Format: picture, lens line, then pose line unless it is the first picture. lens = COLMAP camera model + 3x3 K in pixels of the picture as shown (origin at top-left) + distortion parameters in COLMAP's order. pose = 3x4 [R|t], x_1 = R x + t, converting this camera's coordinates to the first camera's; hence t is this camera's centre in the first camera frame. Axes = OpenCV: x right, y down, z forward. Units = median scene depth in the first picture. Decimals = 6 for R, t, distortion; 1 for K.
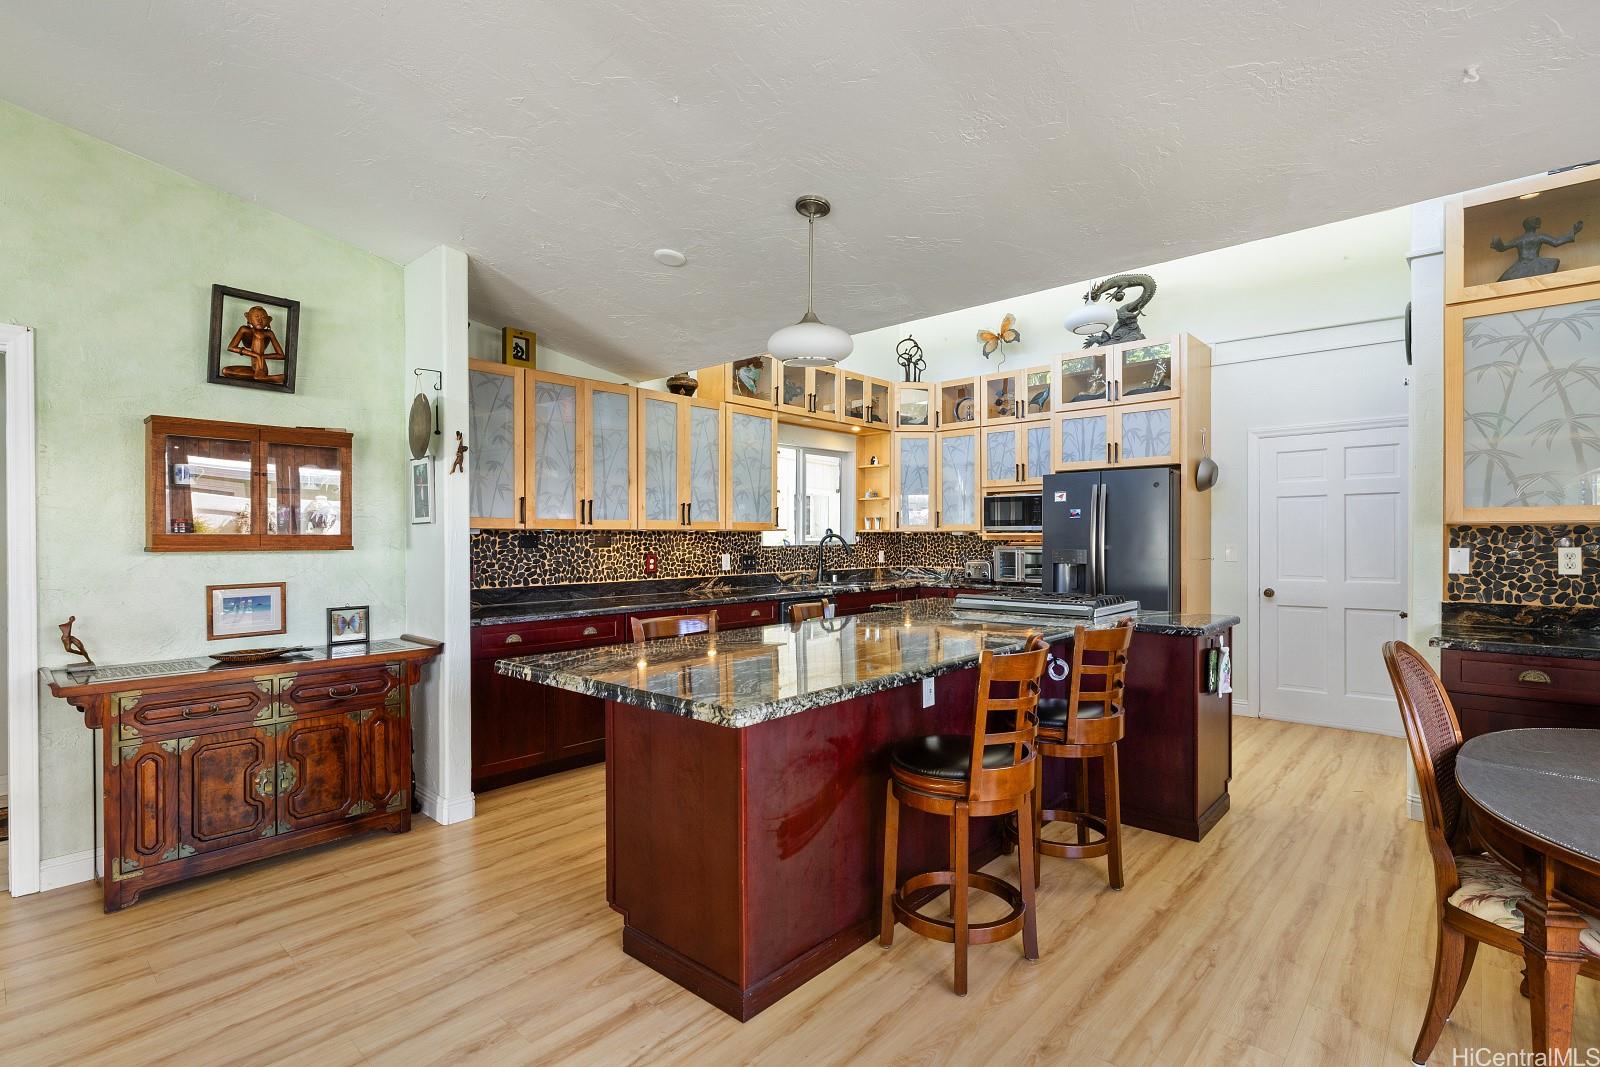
lens RADIAL K [[767.8, 0, 798.7], [0, 767.8, 540.2], [0, 0, 1]] dist [-0.006653, -0.000596]
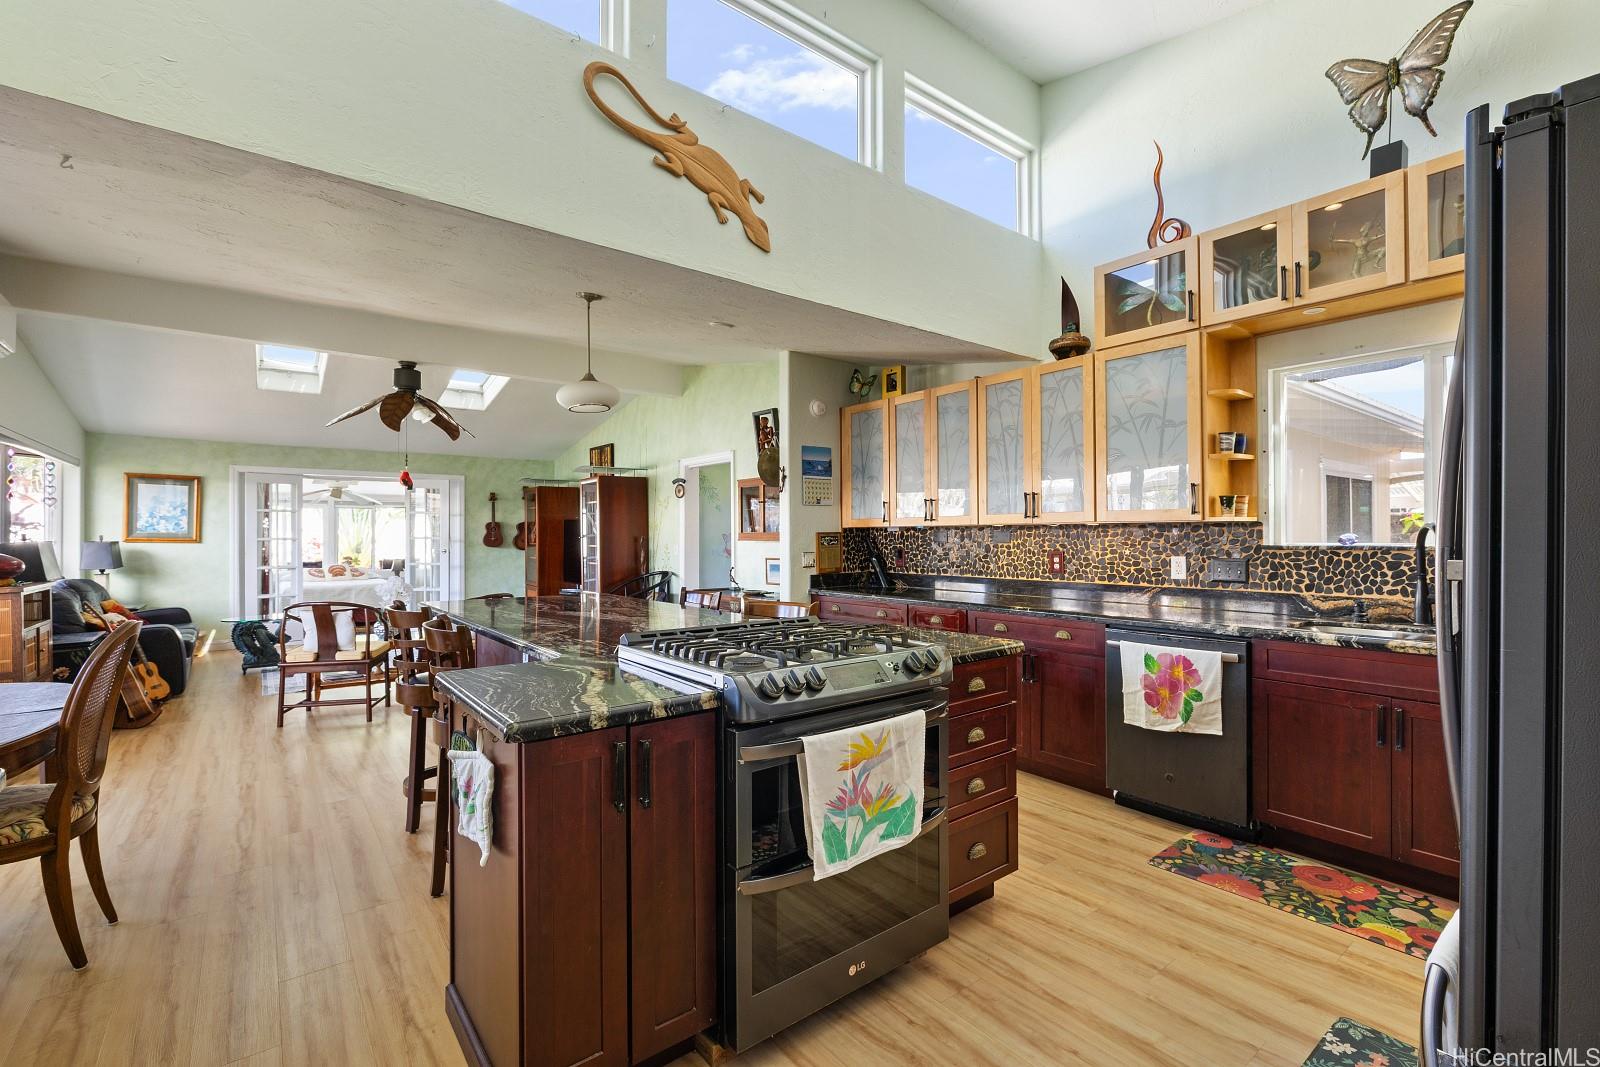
lens RADIAL K [[713.7, 0, 801.2], [0, 713.7, 533.1], [0, 0, 1]] dist [0.003268, 0.000661]
pose [[-0.190242, 0.000137, -0.981737, 0.671241], [0.003676, 0.999993, -0.000572, -0.003497], [0.981730, -0.003718, -0.190241, 0.896085]]
